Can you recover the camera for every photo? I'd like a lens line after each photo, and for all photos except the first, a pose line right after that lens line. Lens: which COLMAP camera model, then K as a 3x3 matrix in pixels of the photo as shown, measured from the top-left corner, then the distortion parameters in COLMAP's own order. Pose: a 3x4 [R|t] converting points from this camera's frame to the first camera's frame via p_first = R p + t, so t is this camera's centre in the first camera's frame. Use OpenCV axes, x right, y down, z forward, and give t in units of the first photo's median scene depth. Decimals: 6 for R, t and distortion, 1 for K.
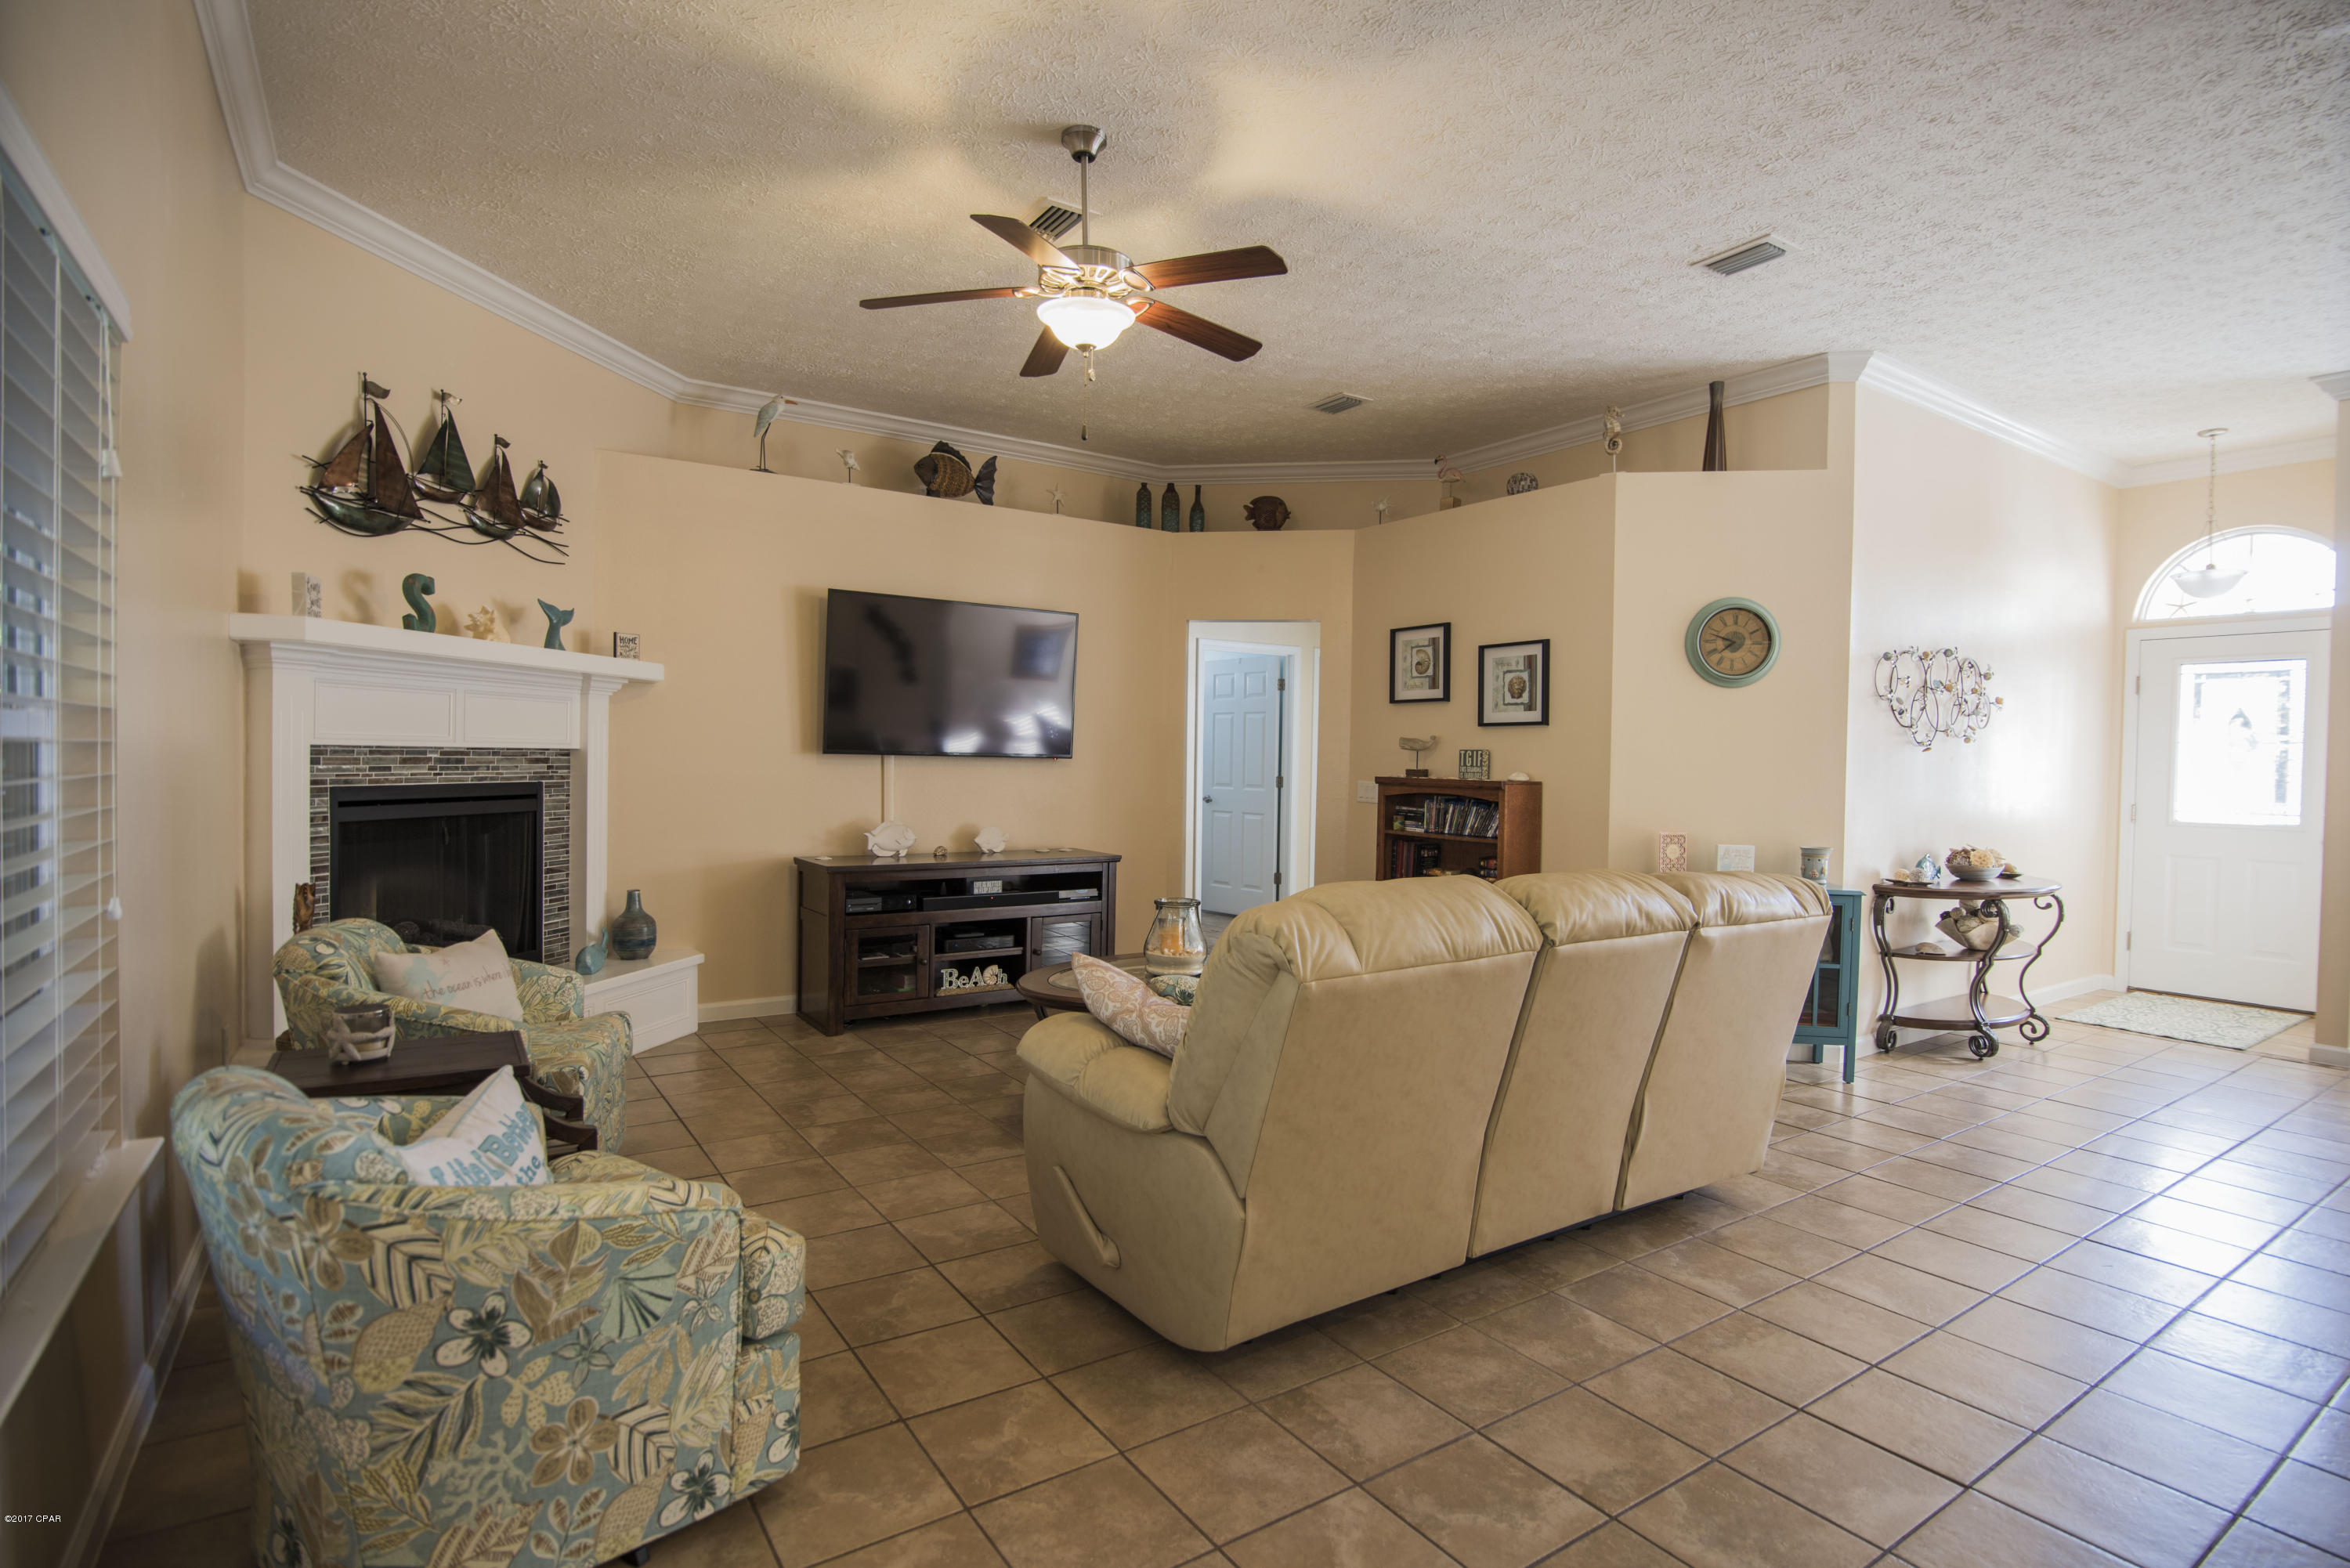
lens RADIAL K [[1153.5, 0, 1180.9], [0, 1153.5, 784.9], [0, 0, 1]] dist [-0.020418, -0.000449]
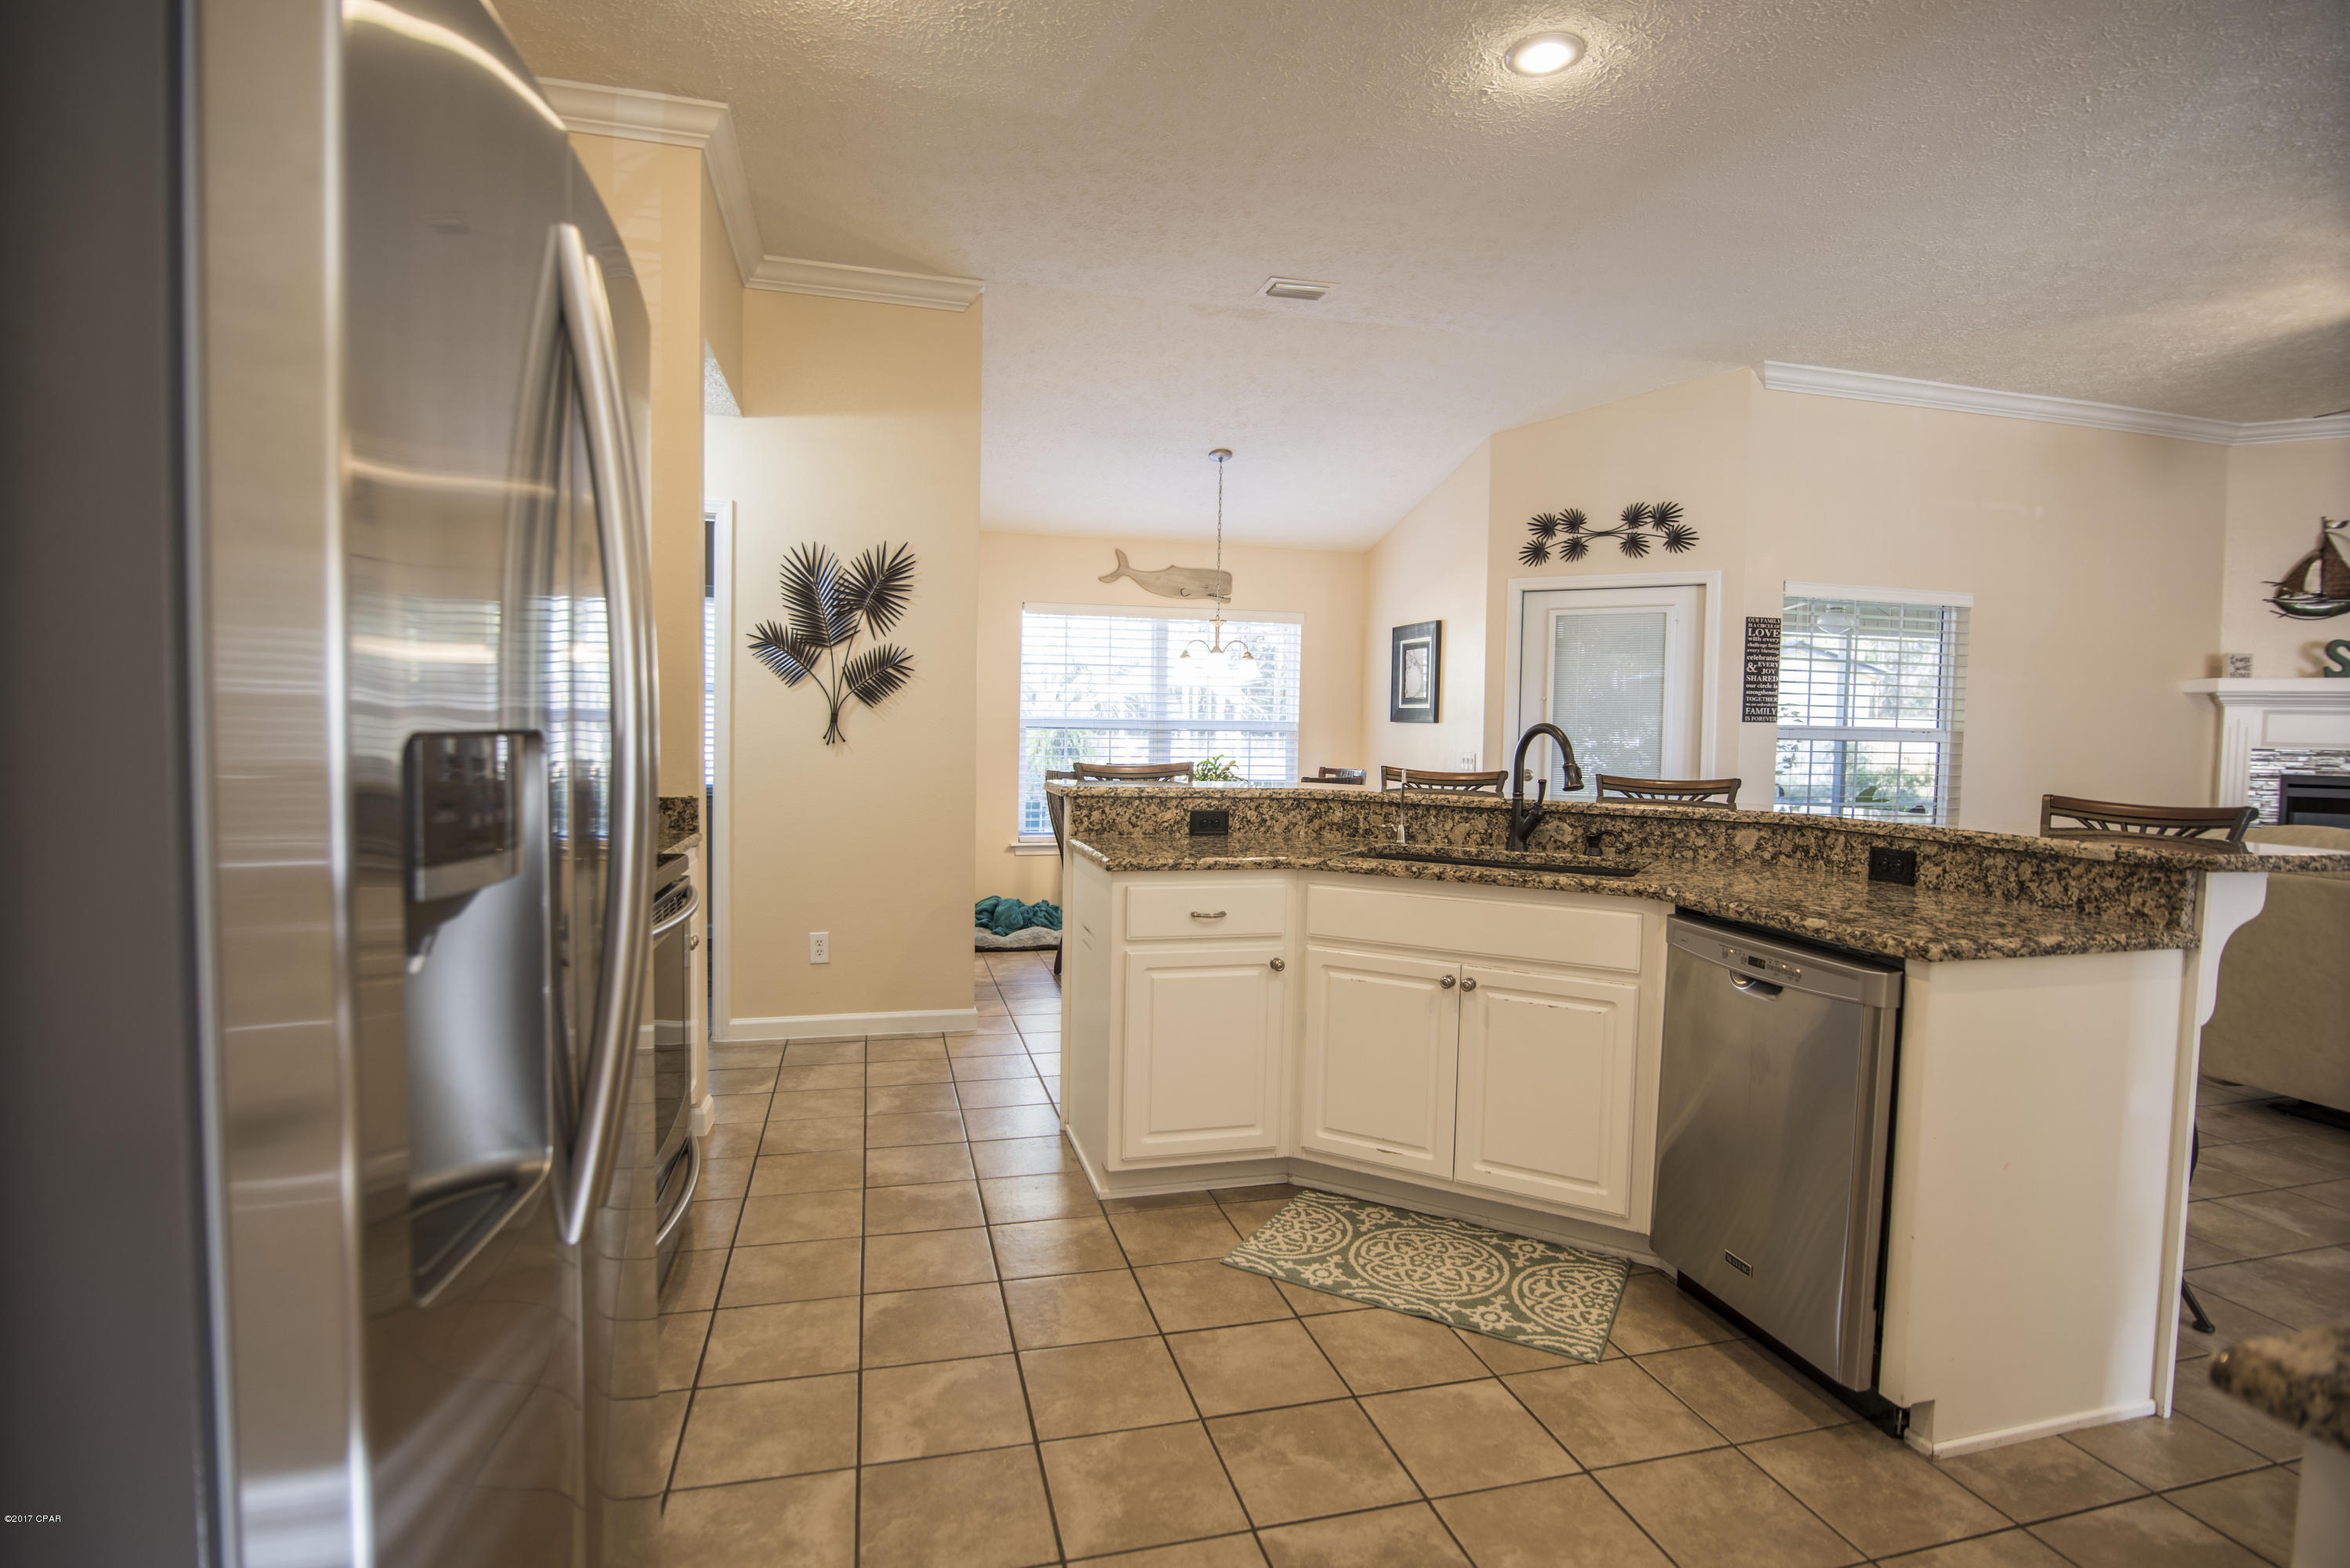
lens RADIAL K [[1153.5, 0, 1180.9], [0, 1153.5, 784.9], [0, 0, 1]] dist [-0.020418, -0.000449]
pose [[-0.327839, 0.022980, -0.944454, 1.068660], [-0.045439, 0.998164, 0.040060, 0.018522], [0.943640, 0.056048, -0.326193, 0.020047]]
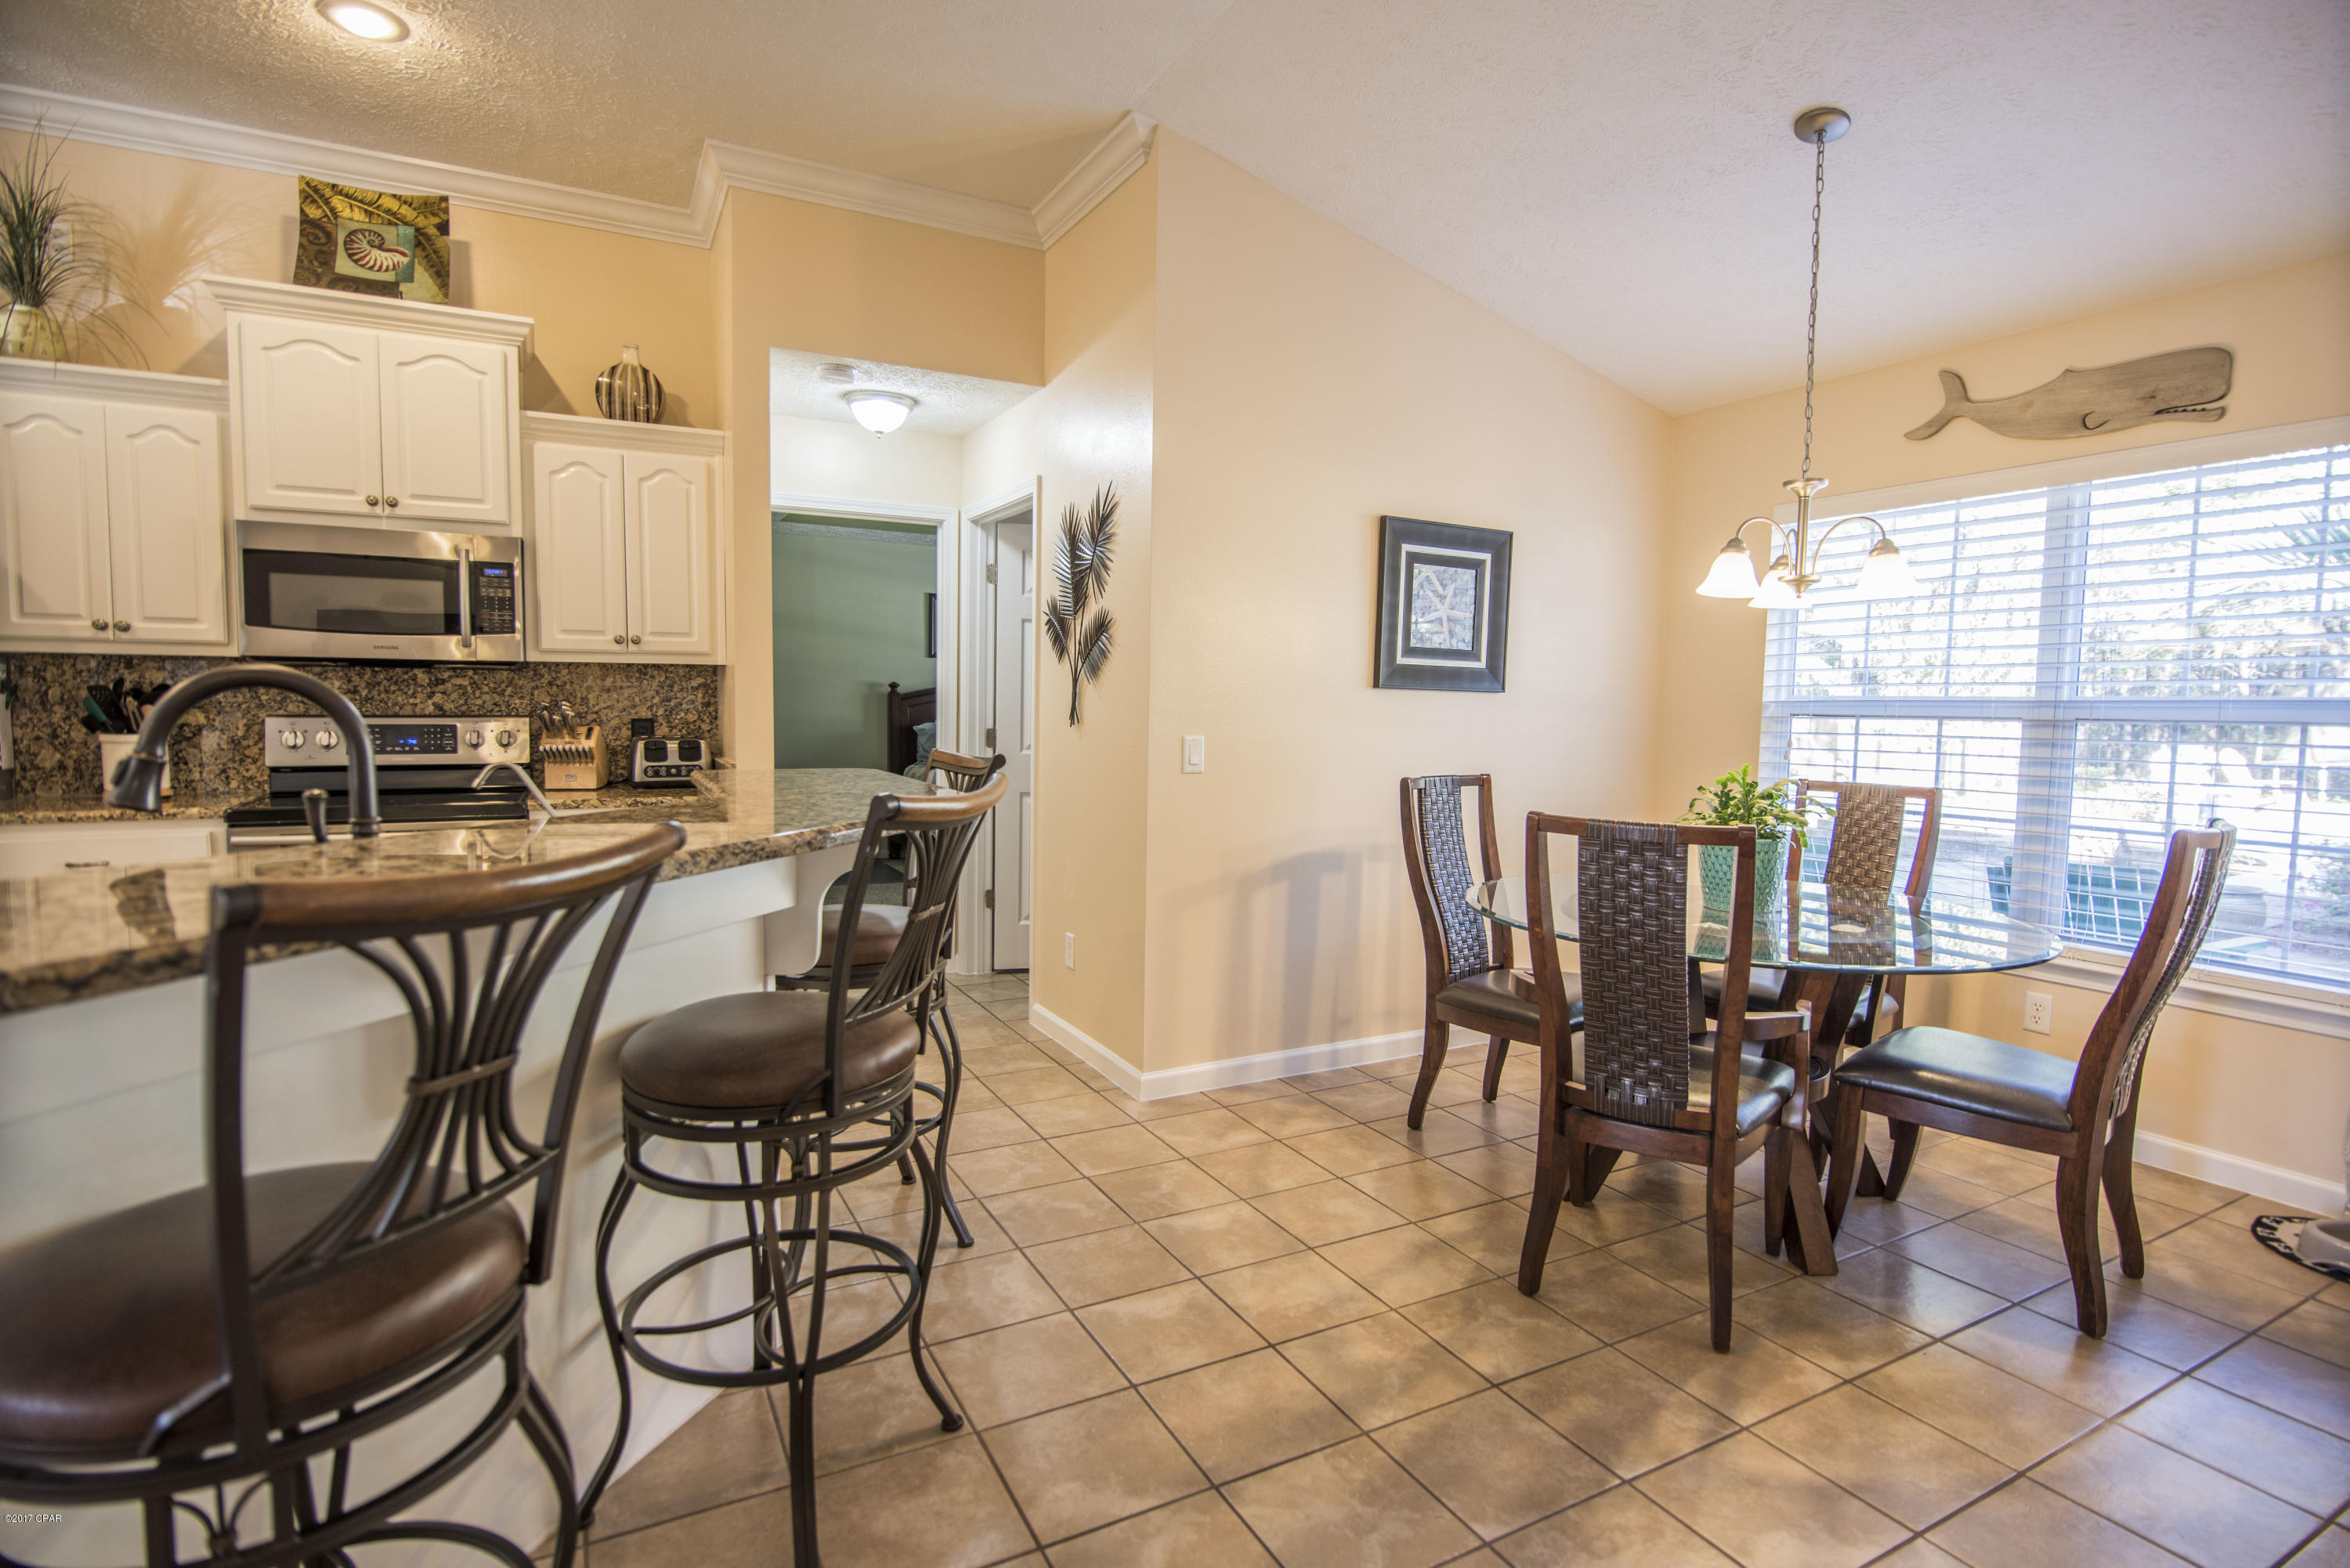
lens RADIAL K [[1153.5, 0, 1180.9], [0, 1153.5, 784.9], [0, 0, 1]] dist [-0.020418, -0.000449]
pose [[-0.994169, -0.038055, 0.100897, 0.085908], [-0.028324, 0.994961, 0.096176, -0.005172], [-0.104048, 0.092758, -0.990237, 0.277107]]
